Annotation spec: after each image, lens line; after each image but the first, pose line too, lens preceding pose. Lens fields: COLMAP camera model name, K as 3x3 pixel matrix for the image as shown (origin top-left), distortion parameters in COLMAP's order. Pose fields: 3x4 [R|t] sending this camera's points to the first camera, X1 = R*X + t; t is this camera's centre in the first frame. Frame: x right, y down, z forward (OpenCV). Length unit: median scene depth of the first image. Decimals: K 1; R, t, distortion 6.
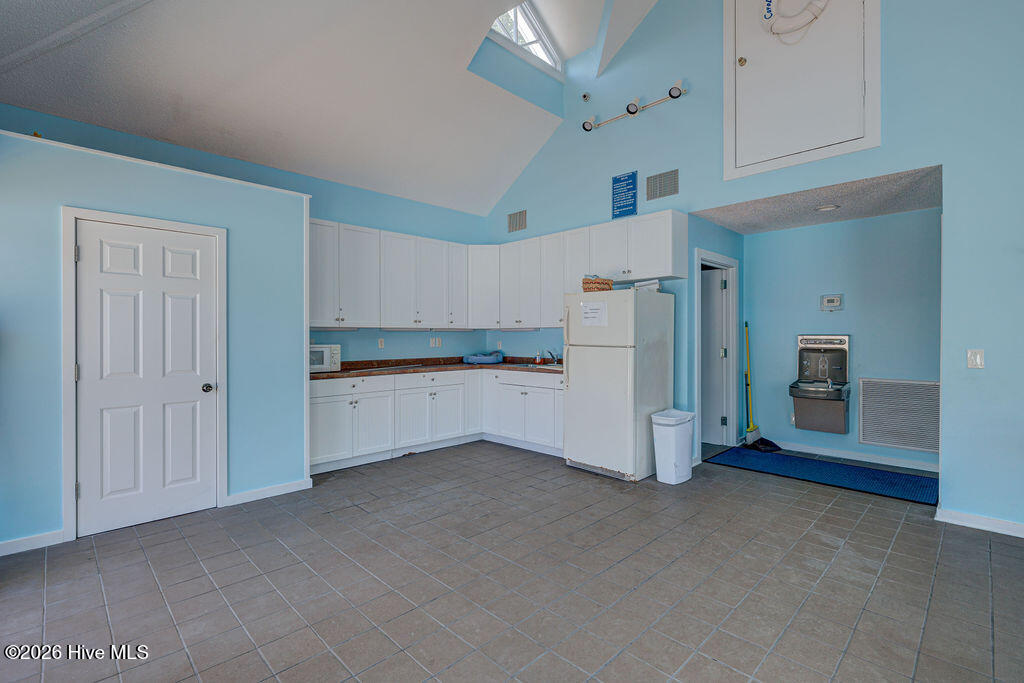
lens RADIAL K [[477.3, 0, 516.1], [0, 477.3, 331.6], [0, 0, 1]] dist [-0.018494, -0.000009]
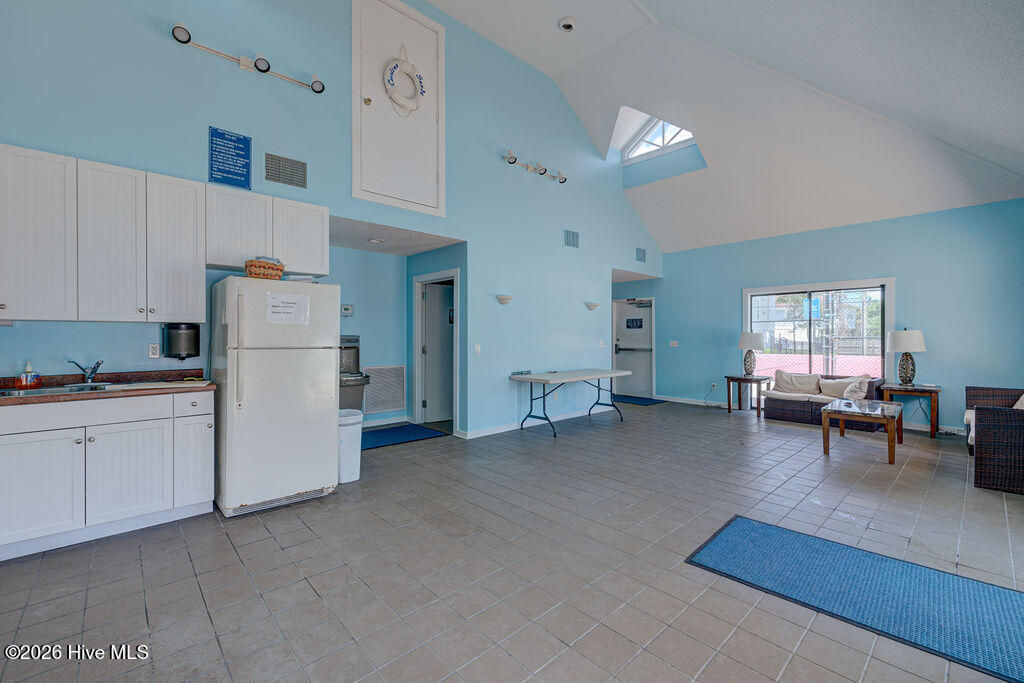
lens RADIAL K [[427.8, 0, 513.0], [0, 427.8, 335.0], [0, 0, 1]] dist [-0.000776, -0.000264]
pose [[0.026779, 0.003442, 0.999635, -0.496956], [-0.014512, 0.999890, -0.003054, 0.002819], [-0.999536, -0.014425, 0.026826, 0.534999]]
